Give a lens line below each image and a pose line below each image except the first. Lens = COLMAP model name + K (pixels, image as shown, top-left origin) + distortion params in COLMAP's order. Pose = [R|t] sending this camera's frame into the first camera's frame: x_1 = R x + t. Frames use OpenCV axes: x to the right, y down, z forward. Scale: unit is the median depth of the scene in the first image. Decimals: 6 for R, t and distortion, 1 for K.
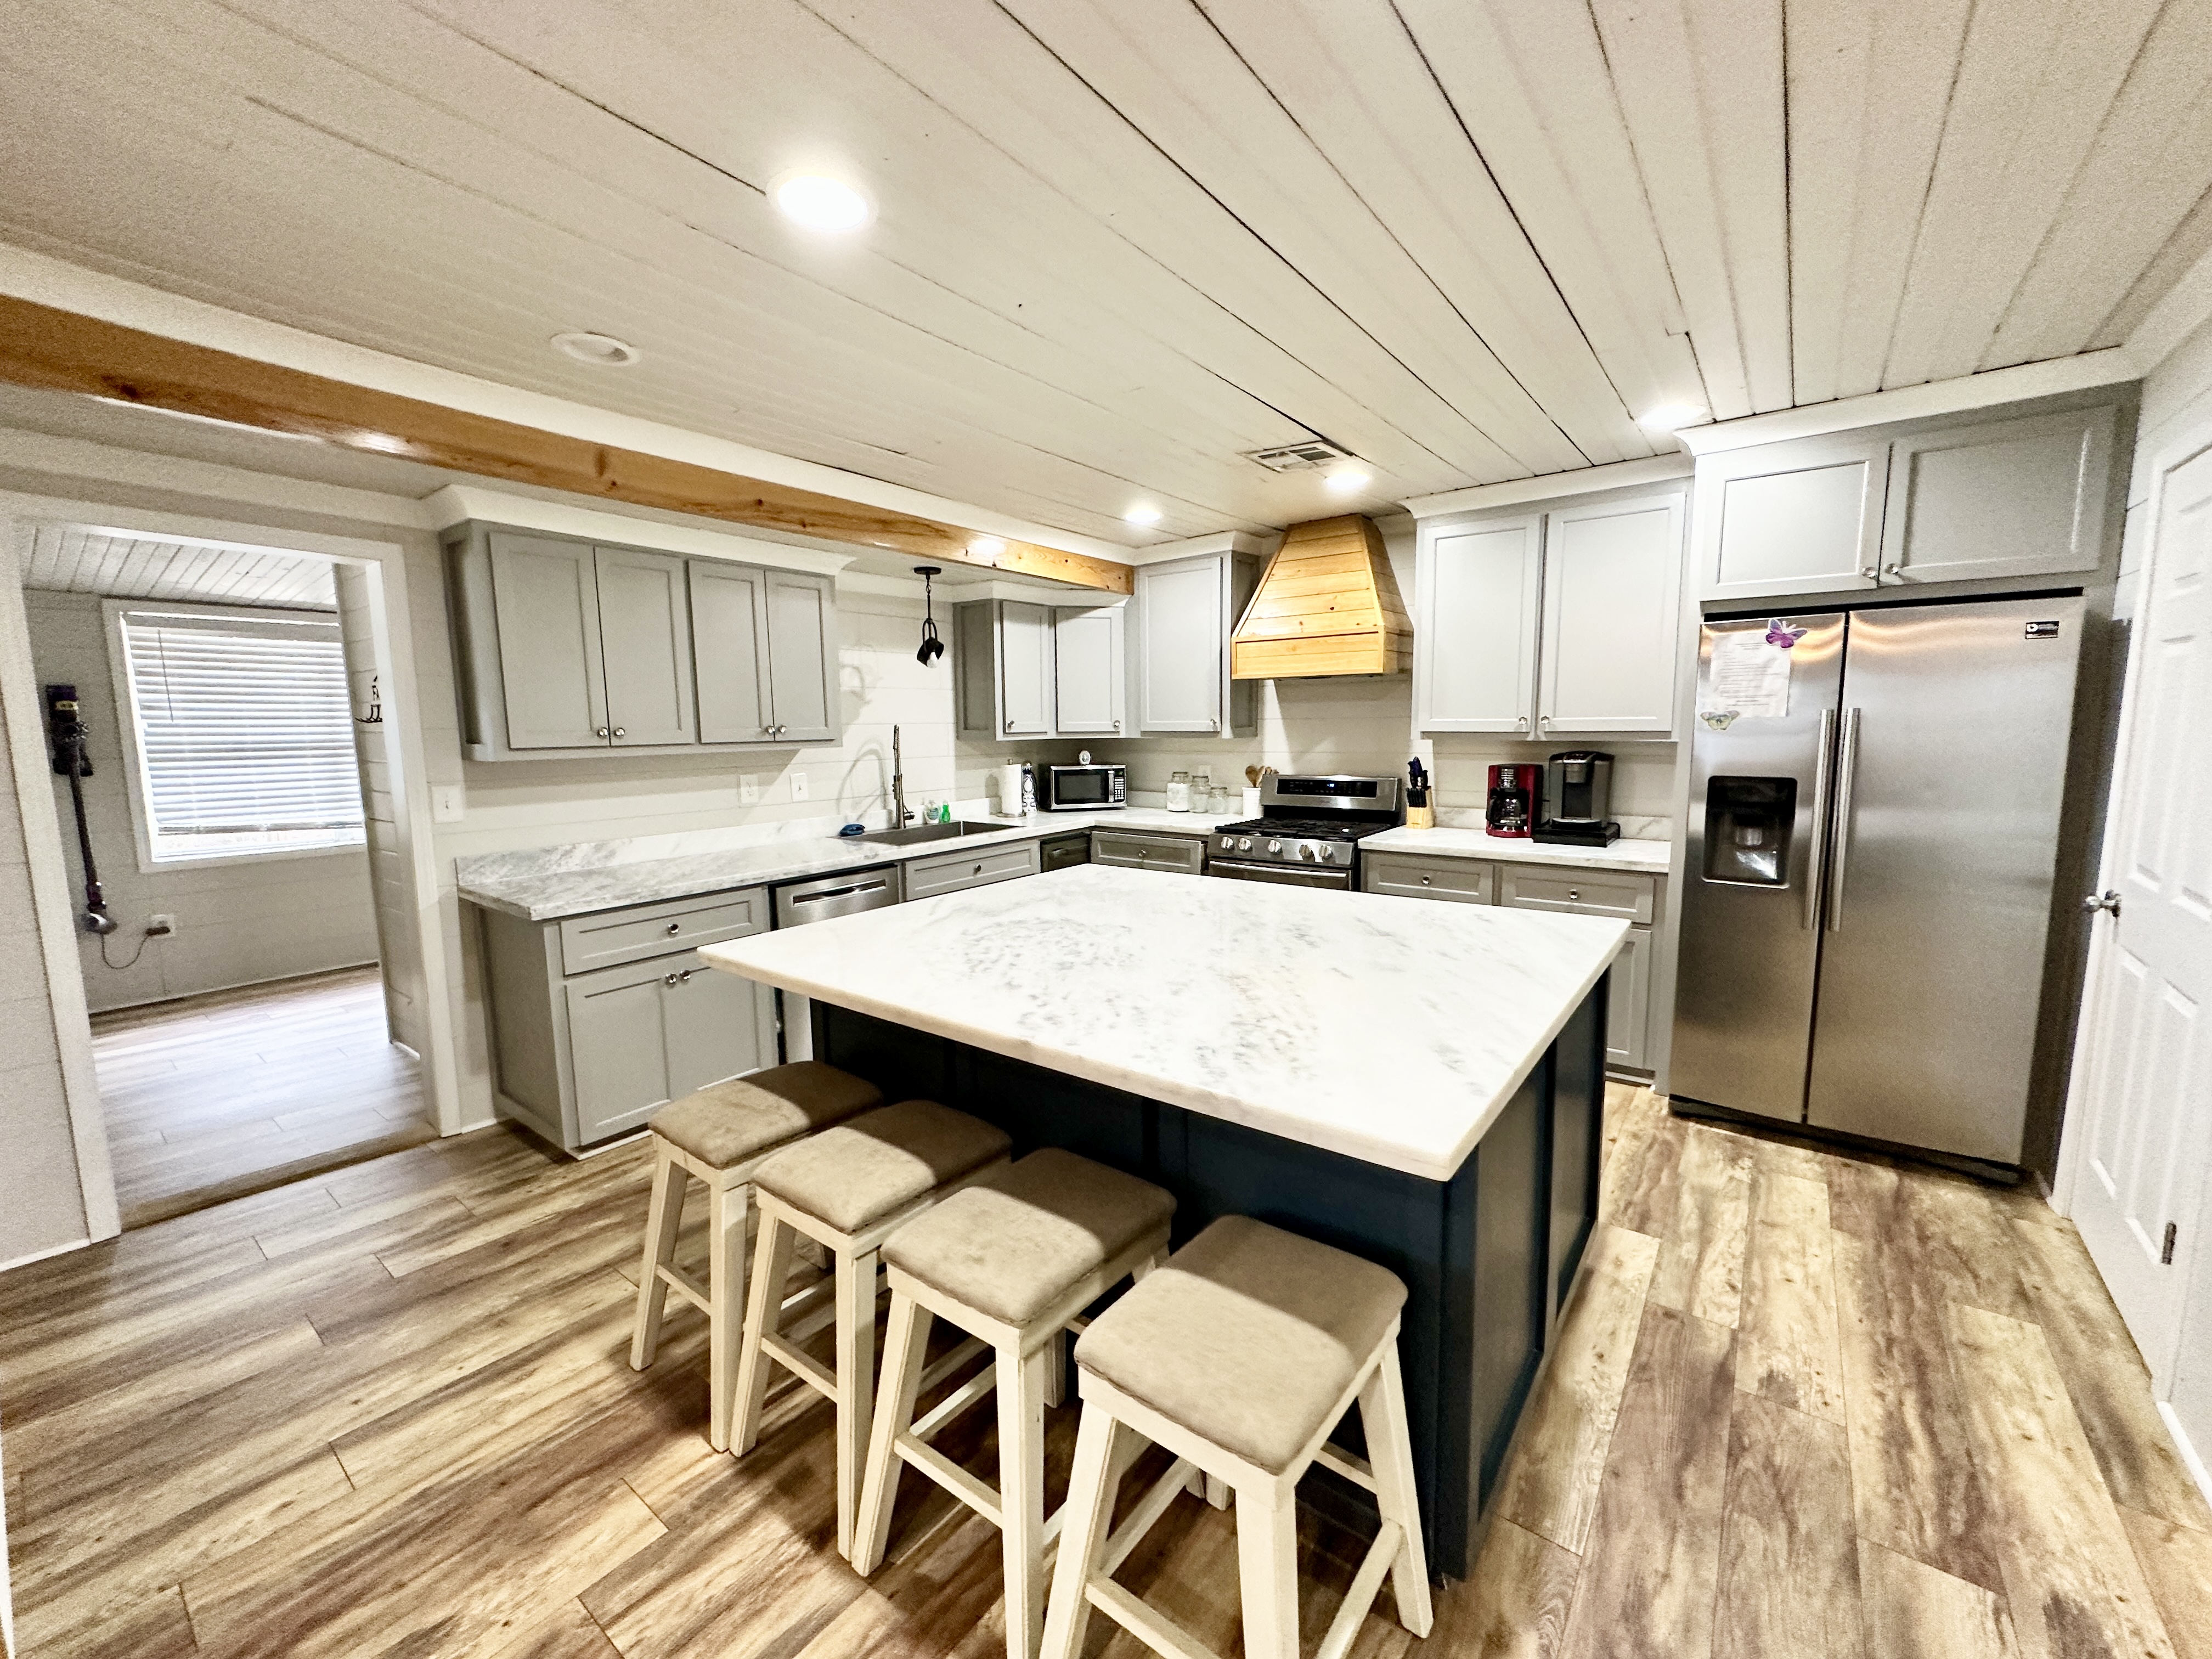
lens RADIAL K [[882.8, 0, 1107.3], [0, 882.8, 829.3], [0, 0, 1]] dist [-0.002548, 0.000736]
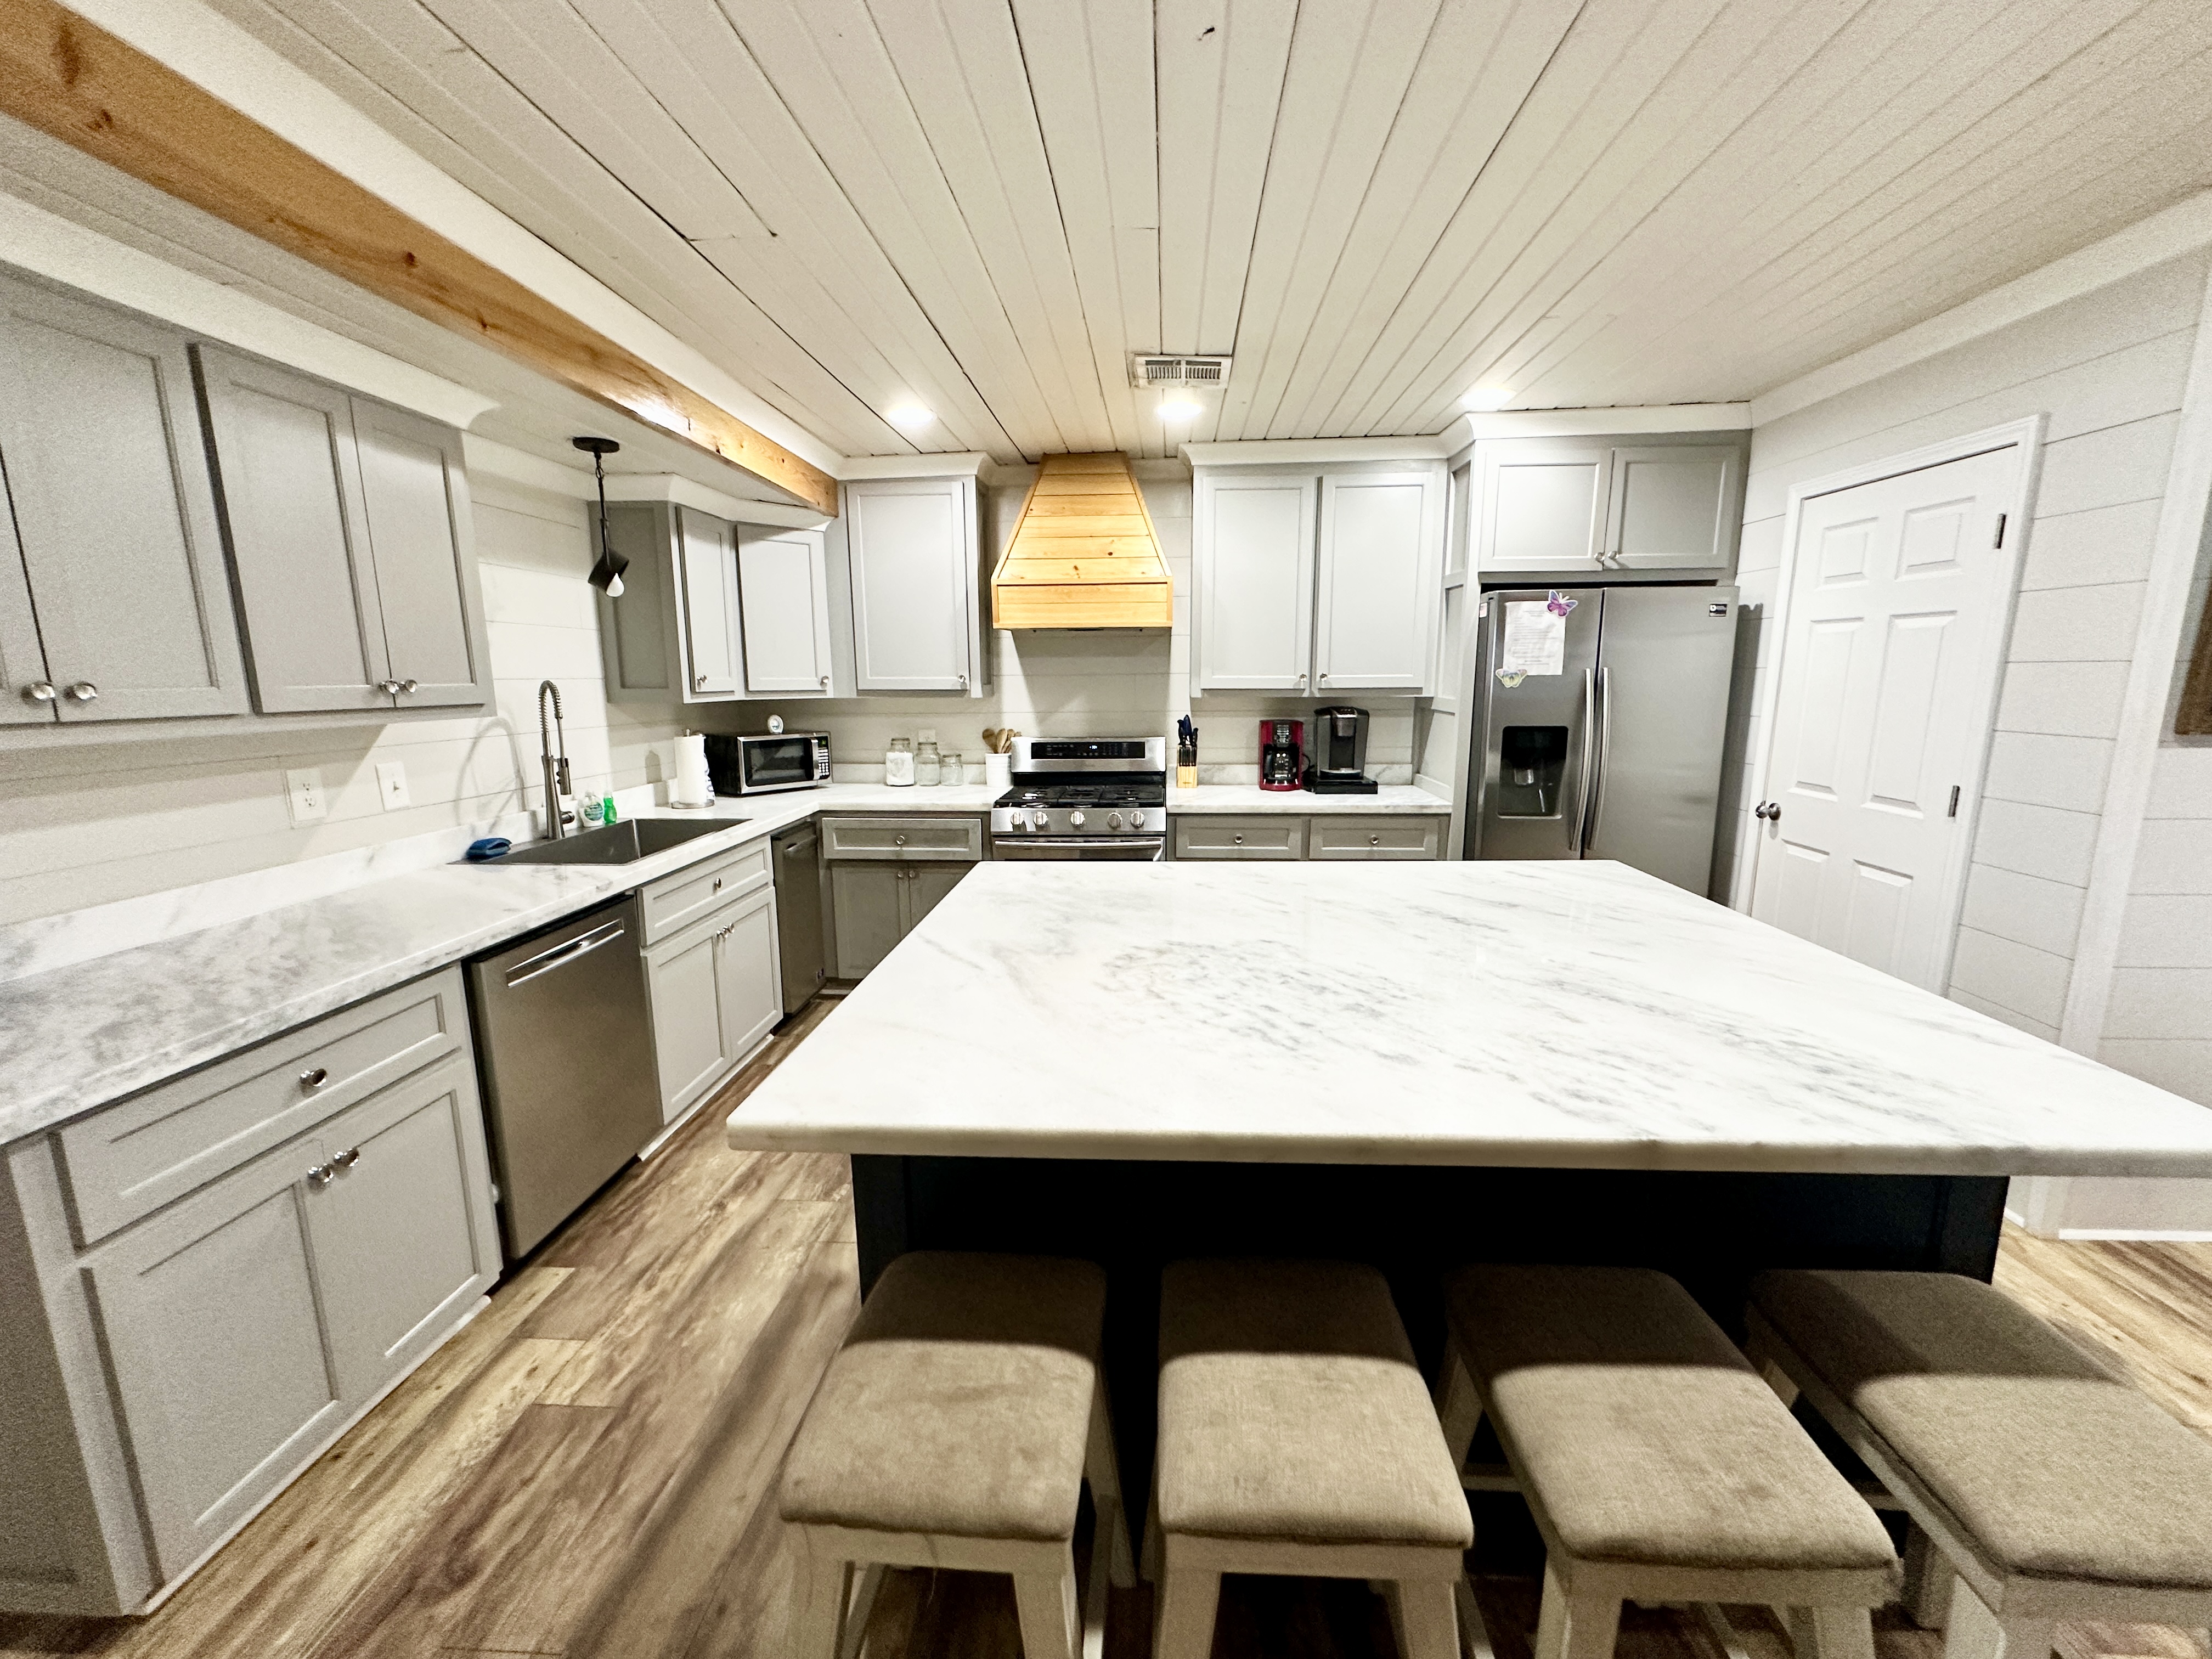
lens RADIAL K [[882.8, 0, 1107.7], [0, 882.8, 829.0], [0, 0, 1]] dist [-0.002548, 0.000736]
pose [[0.827667, -0.090206, 0.553923, -0.371520], [0.065491, 0.995779, 0.064306, -0.033230], [-0.557385, -0.016947, 0.830081, 0.314928]]
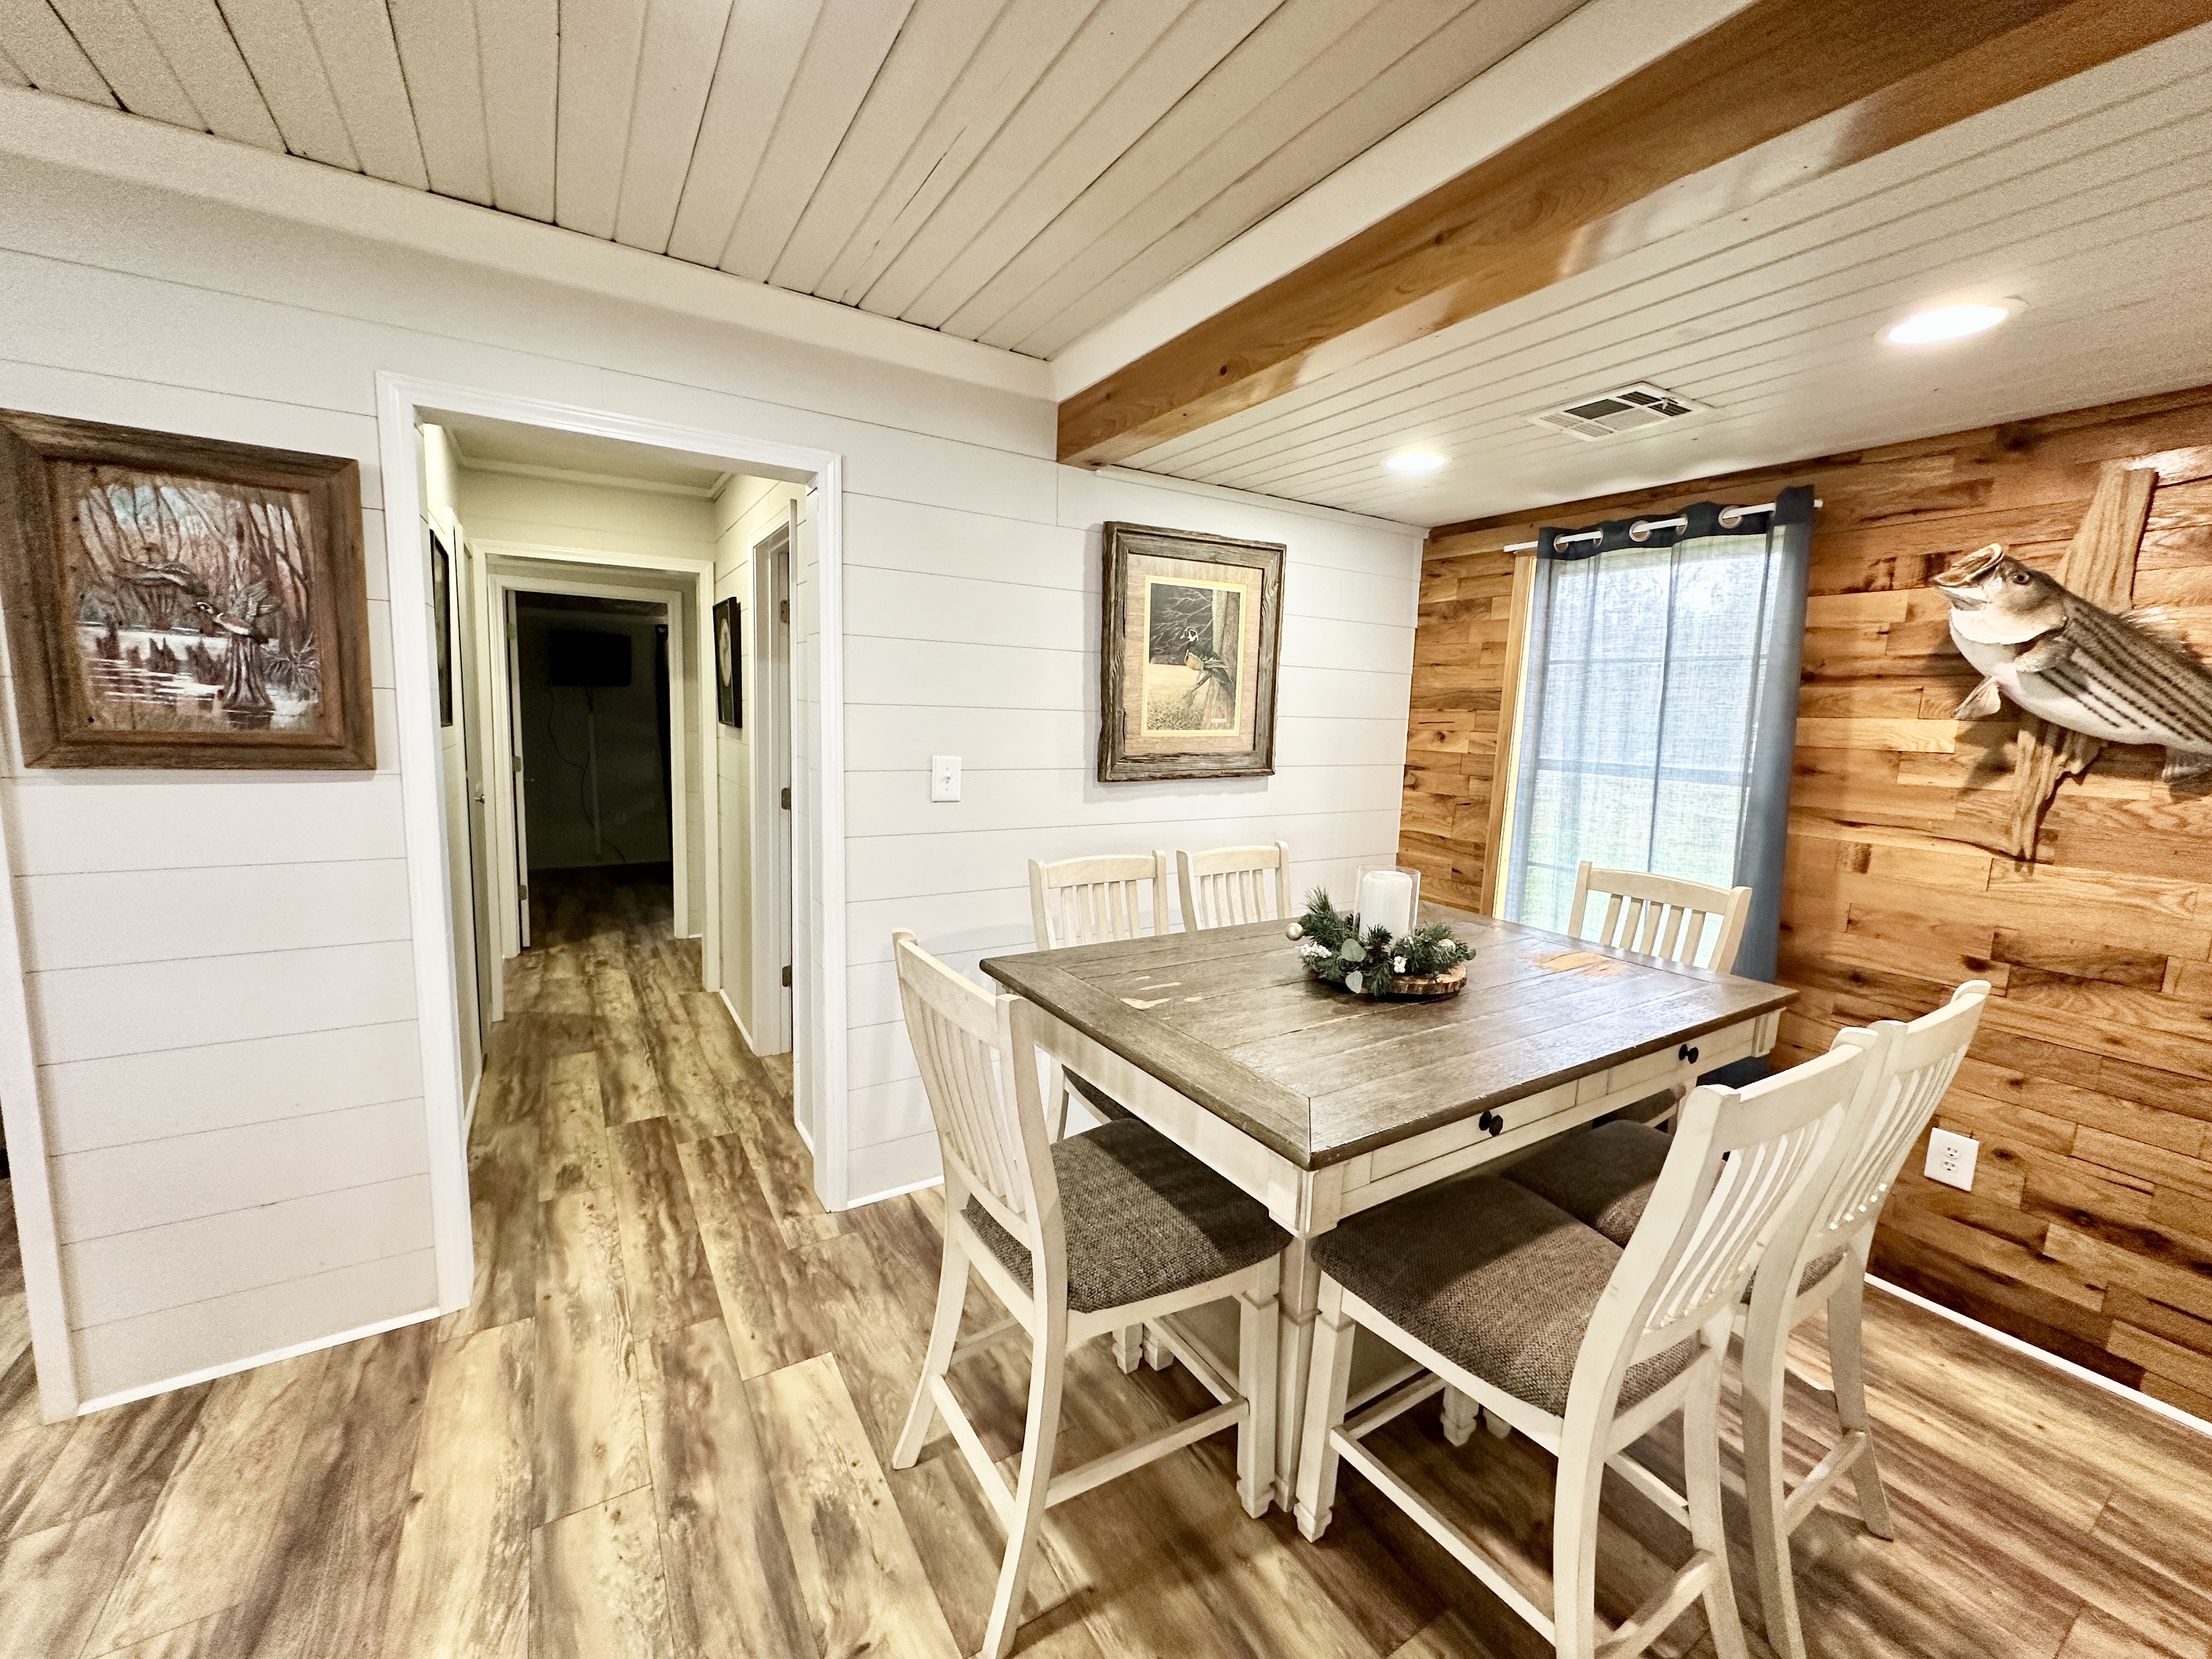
lens RADIAL K [[882.8, 0, 1107.2], [0, 882.8, 829.2], [0, 0, 1]] dist [-0.002548, 0.000736]
pose [[0.348107, -0.091113, 0.933017, 0.362862], [0.077212, 0.994671, 0.068326, 0.038047], [-0.934270, 0.048255, 0.353287, -0.340409]]
